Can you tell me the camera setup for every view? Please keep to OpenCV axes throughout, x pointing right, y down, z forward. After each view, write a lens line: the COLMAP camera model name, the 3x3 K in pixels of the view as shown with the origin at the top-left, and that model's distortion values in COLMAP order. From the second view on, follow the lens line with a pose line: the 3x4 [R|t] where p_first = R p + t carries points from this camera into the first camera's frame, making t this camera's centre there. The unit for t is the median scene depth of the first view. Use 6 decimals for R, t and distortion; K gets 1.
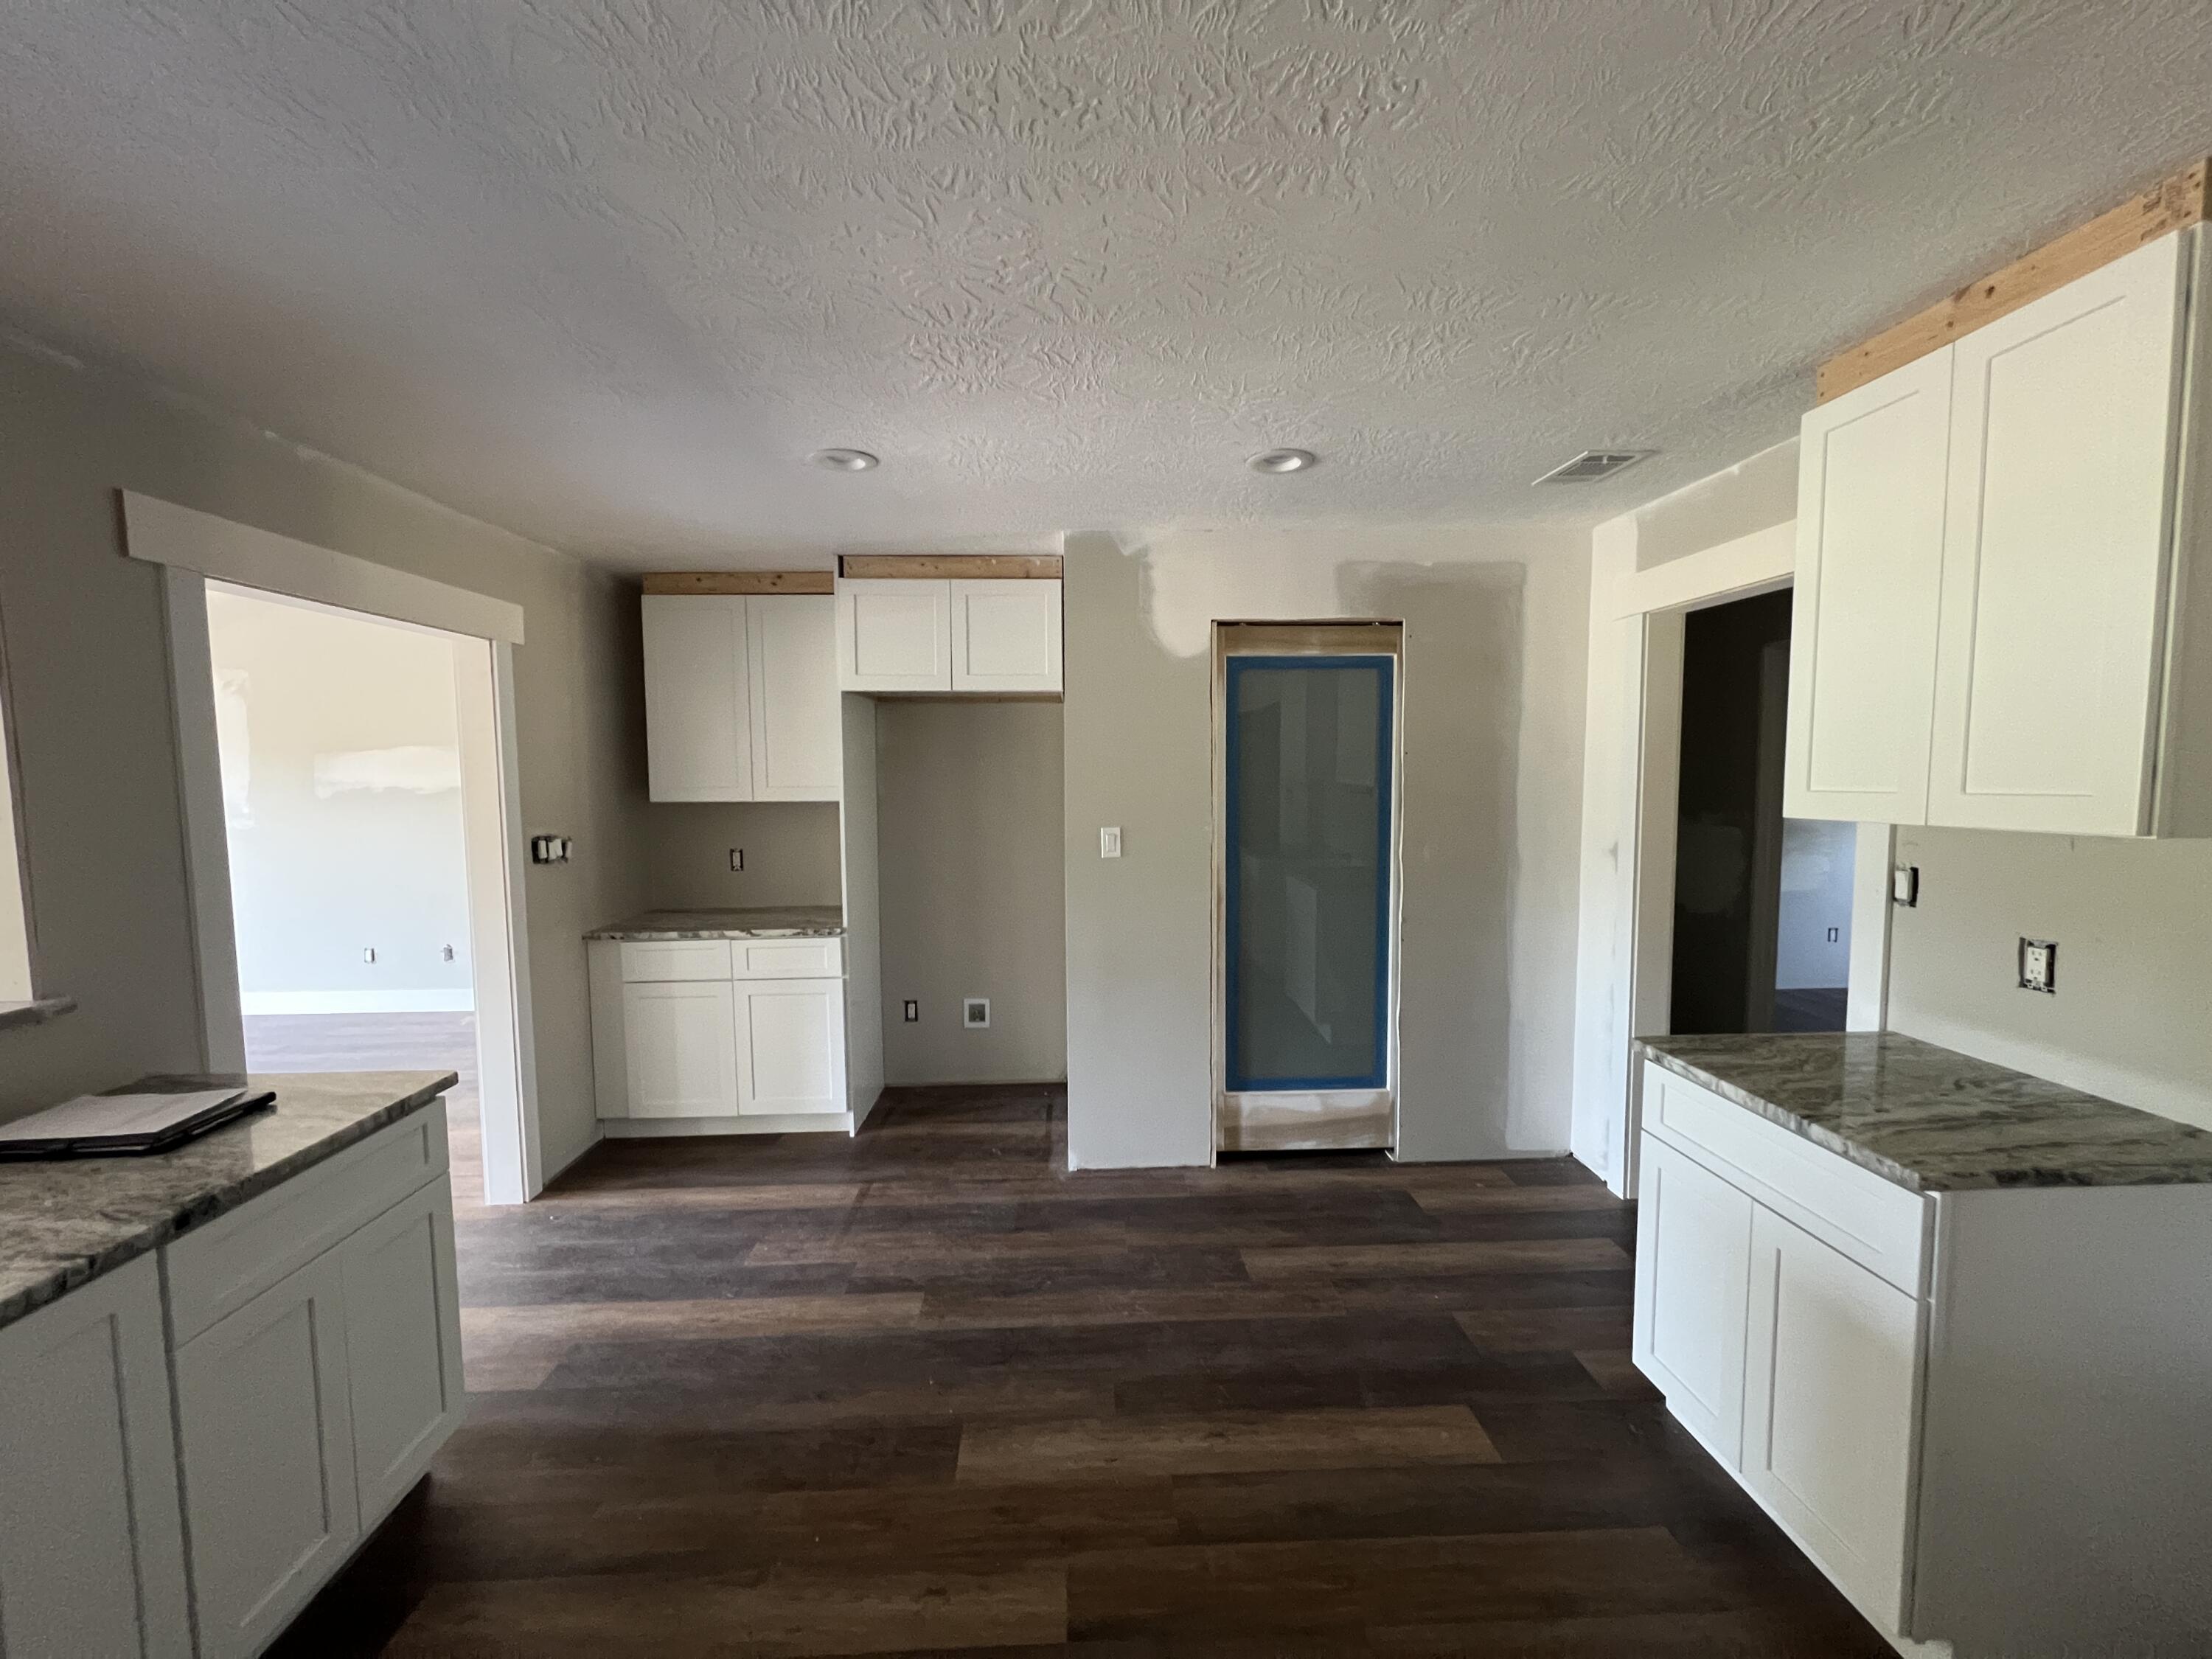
lens RADIAL K [[879.2, 0, 1105.3], [0, 879.2, 832.7], [0, 0, 1]] dist [-0.003468, 0.000616]
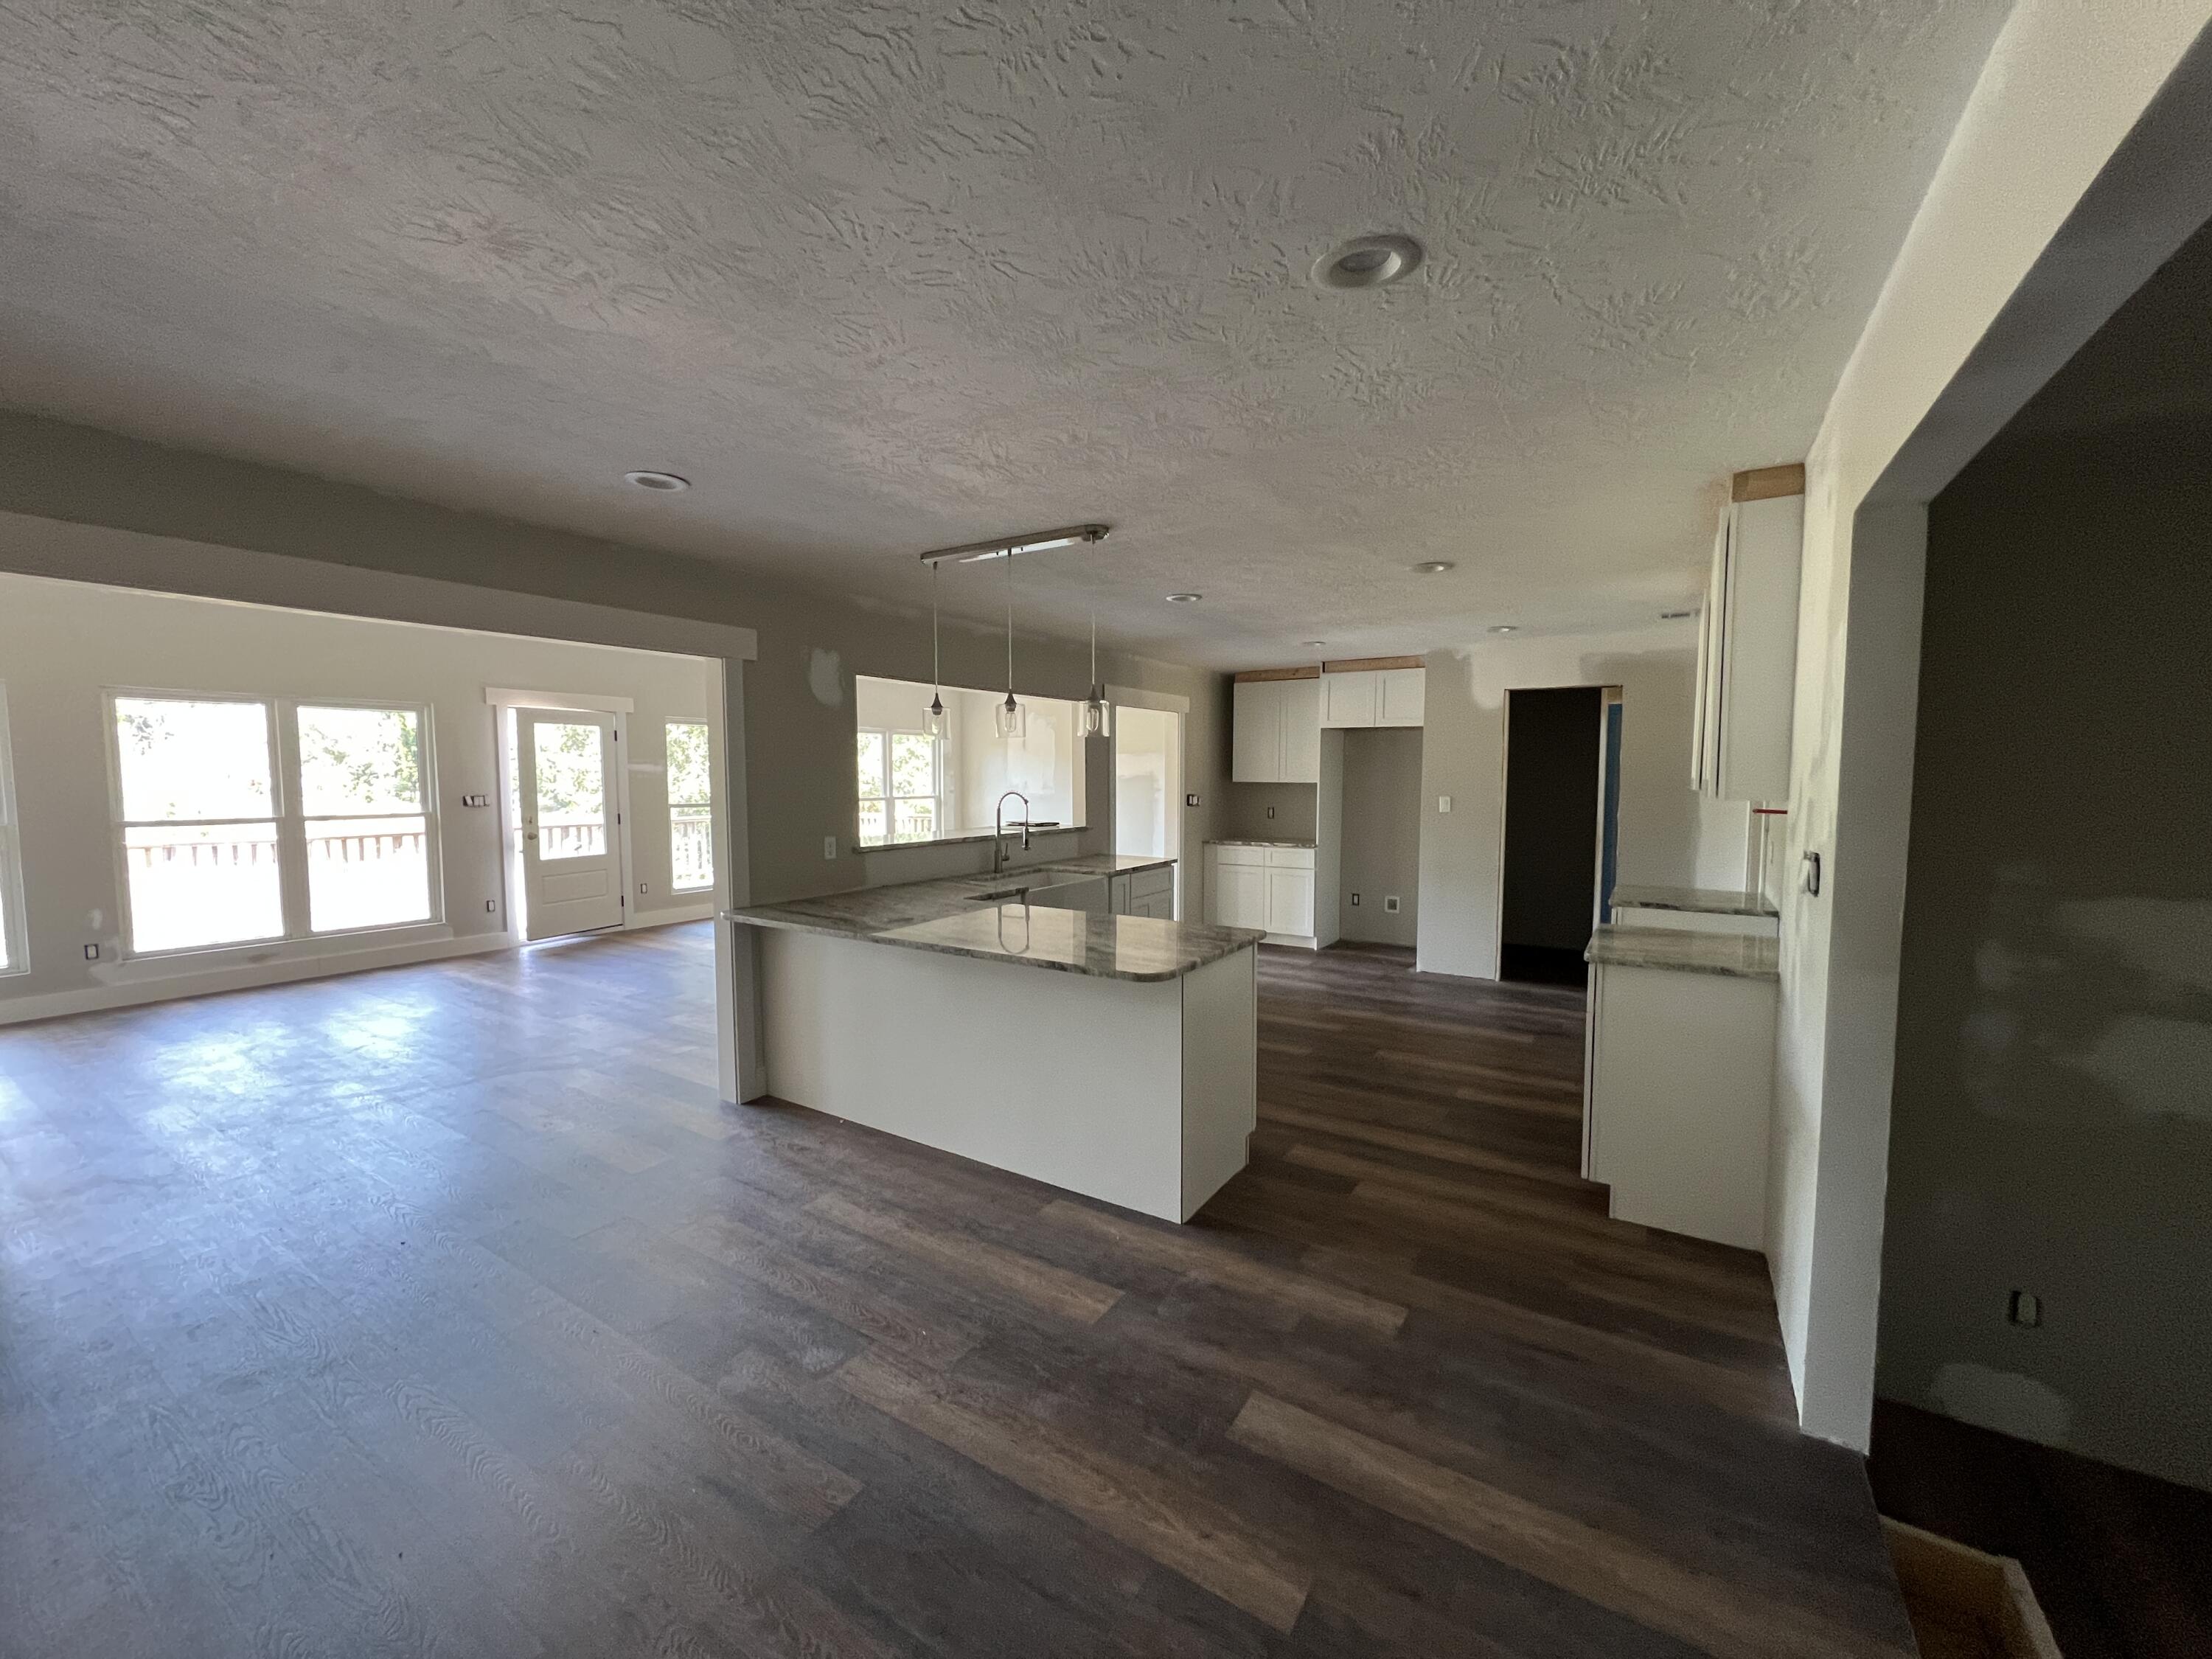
lens RADIAL K [[879.2, 0, 1101.0], [0, 879.2, 826.4], [0, 0, 1]] dist [-0.003468, 0.000616]
pose [[0.817129, 0.045347, -0.574669, 0.536540], [-0.050063, 0.998717, 0.007623, 0.087638], [0.574277, 0.022540, 0.818351, -1.103302]]
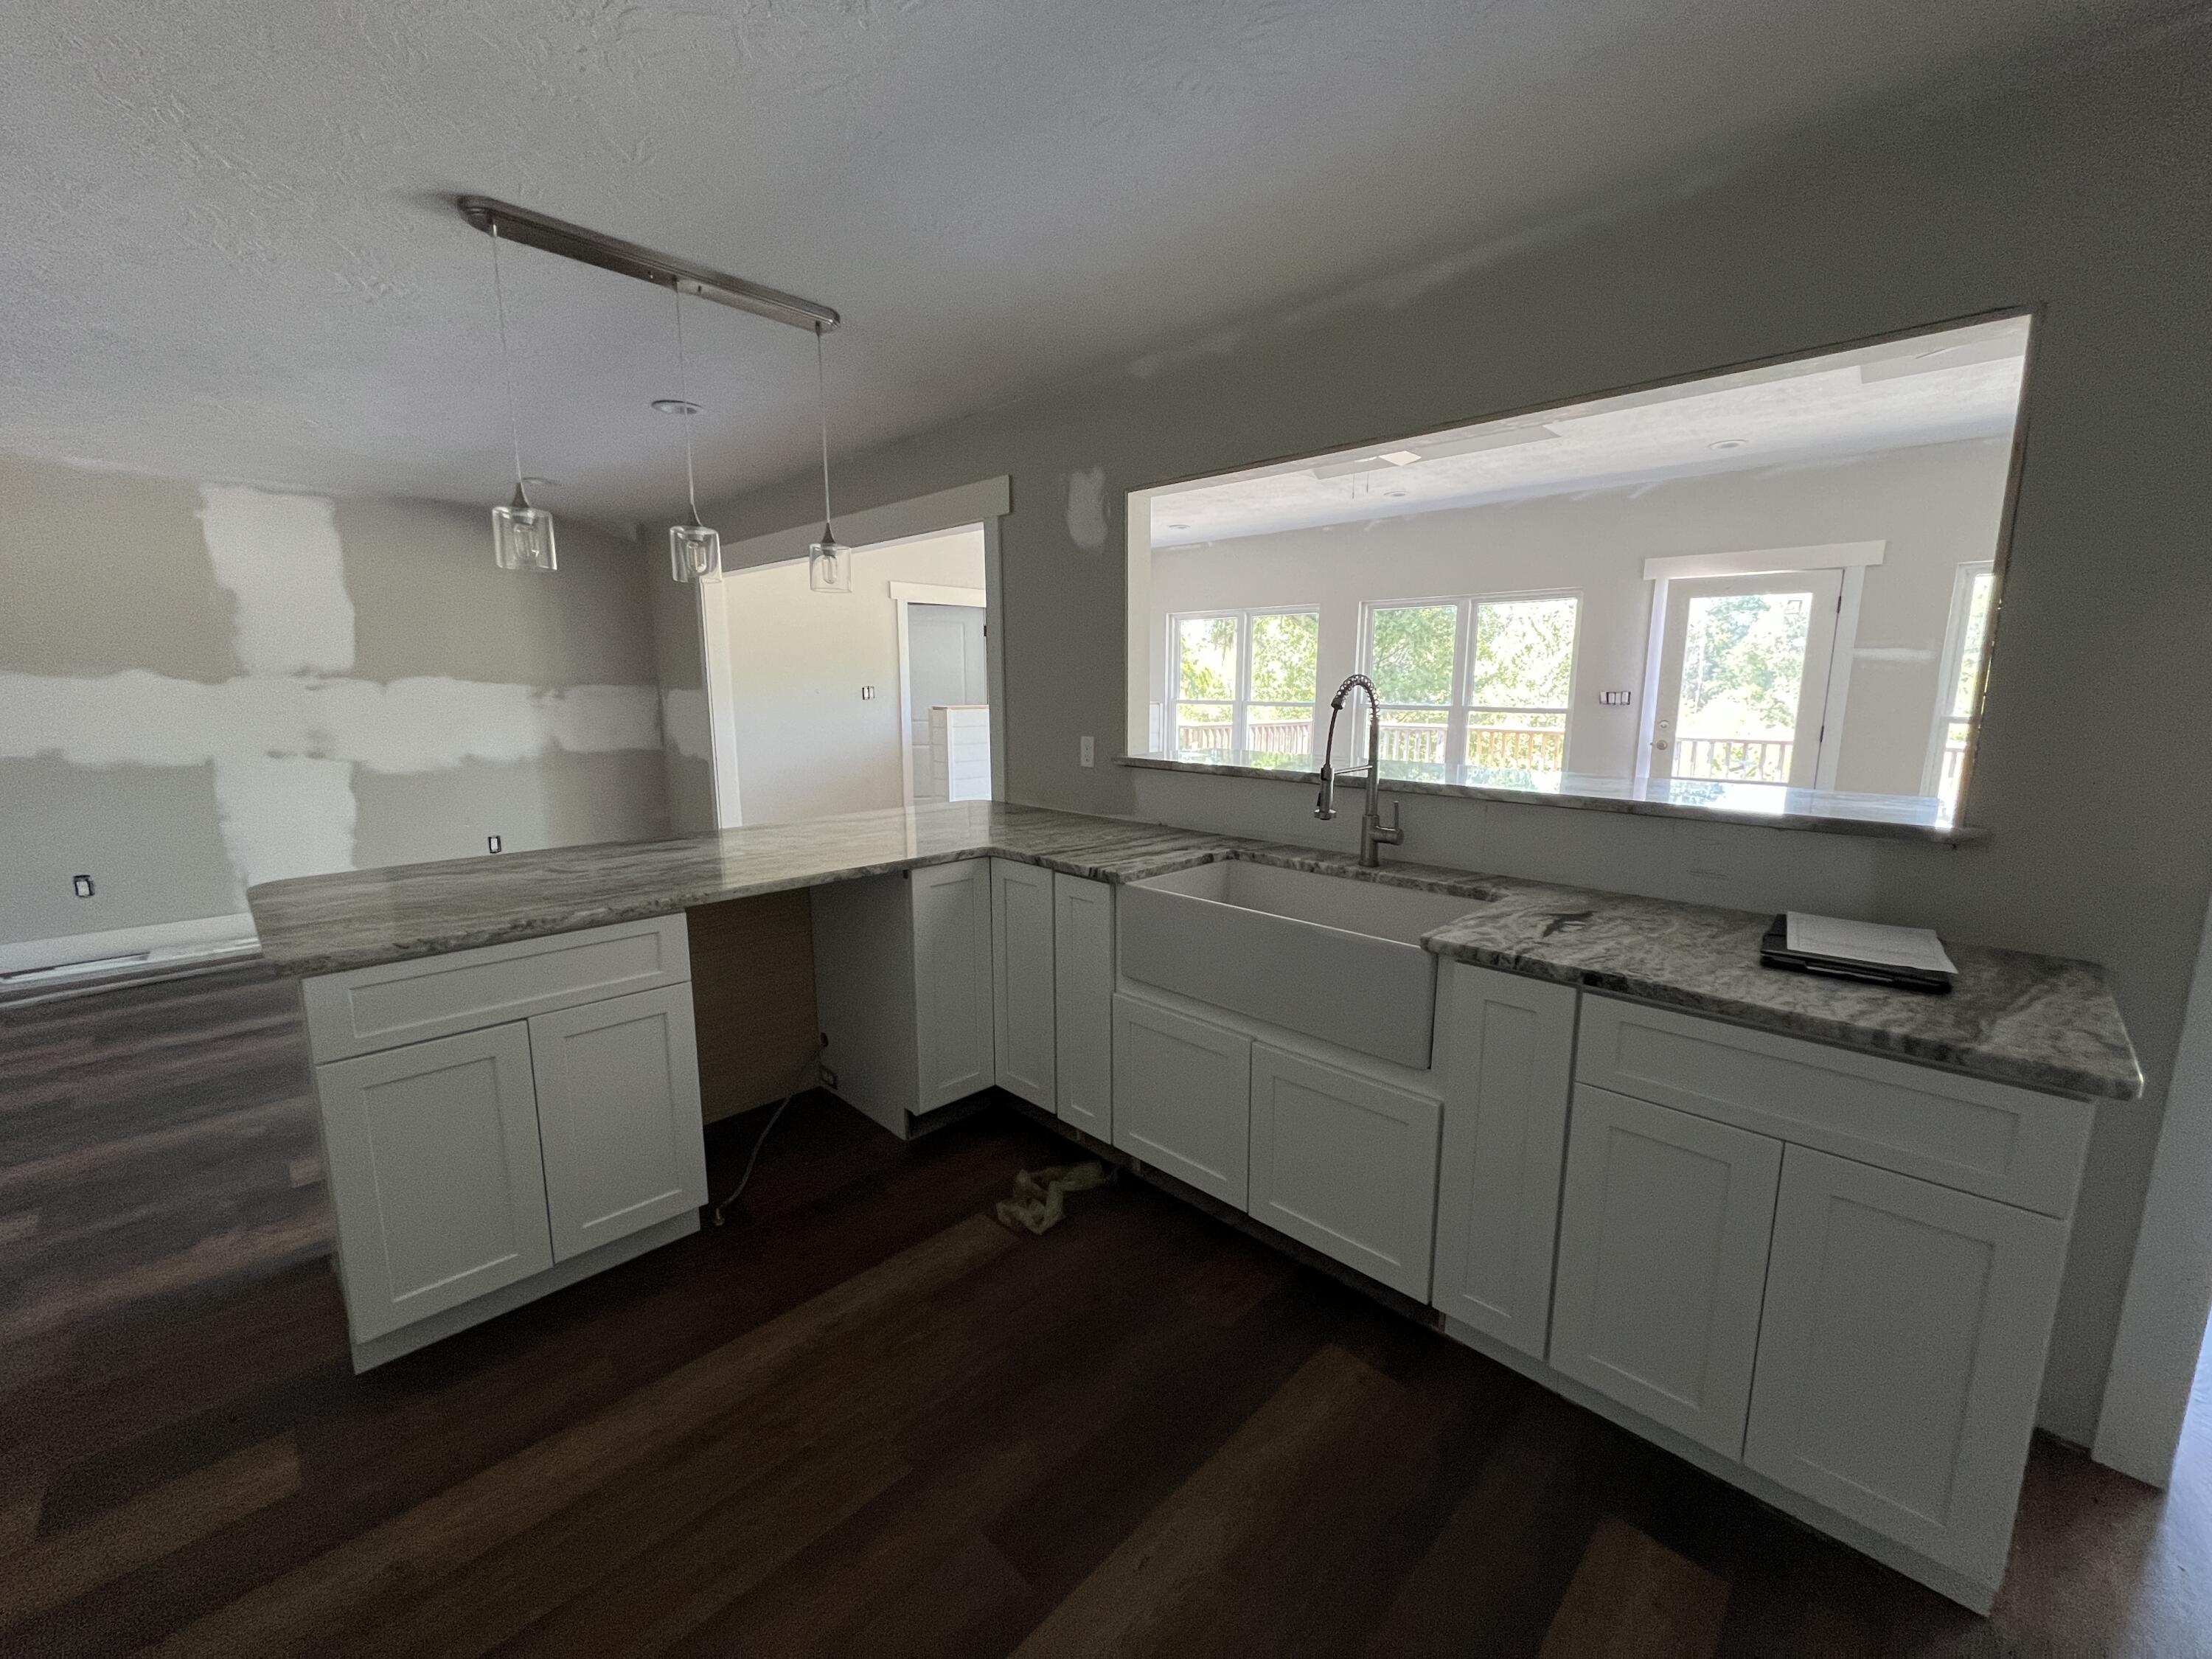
lens RADIAL K [[880.5, 0, 1099.5], [0, 880.5, 826.4], [0, 0, 1]] dist [-0.002476, -0.000395]
pose [[-0.739091, 0.118072, -0.663177, 0.057694], [-0.042457, 0.974395, 0.220798, 0.011629], [0.672266, 0.191346, -0.715154, 0.555031]]
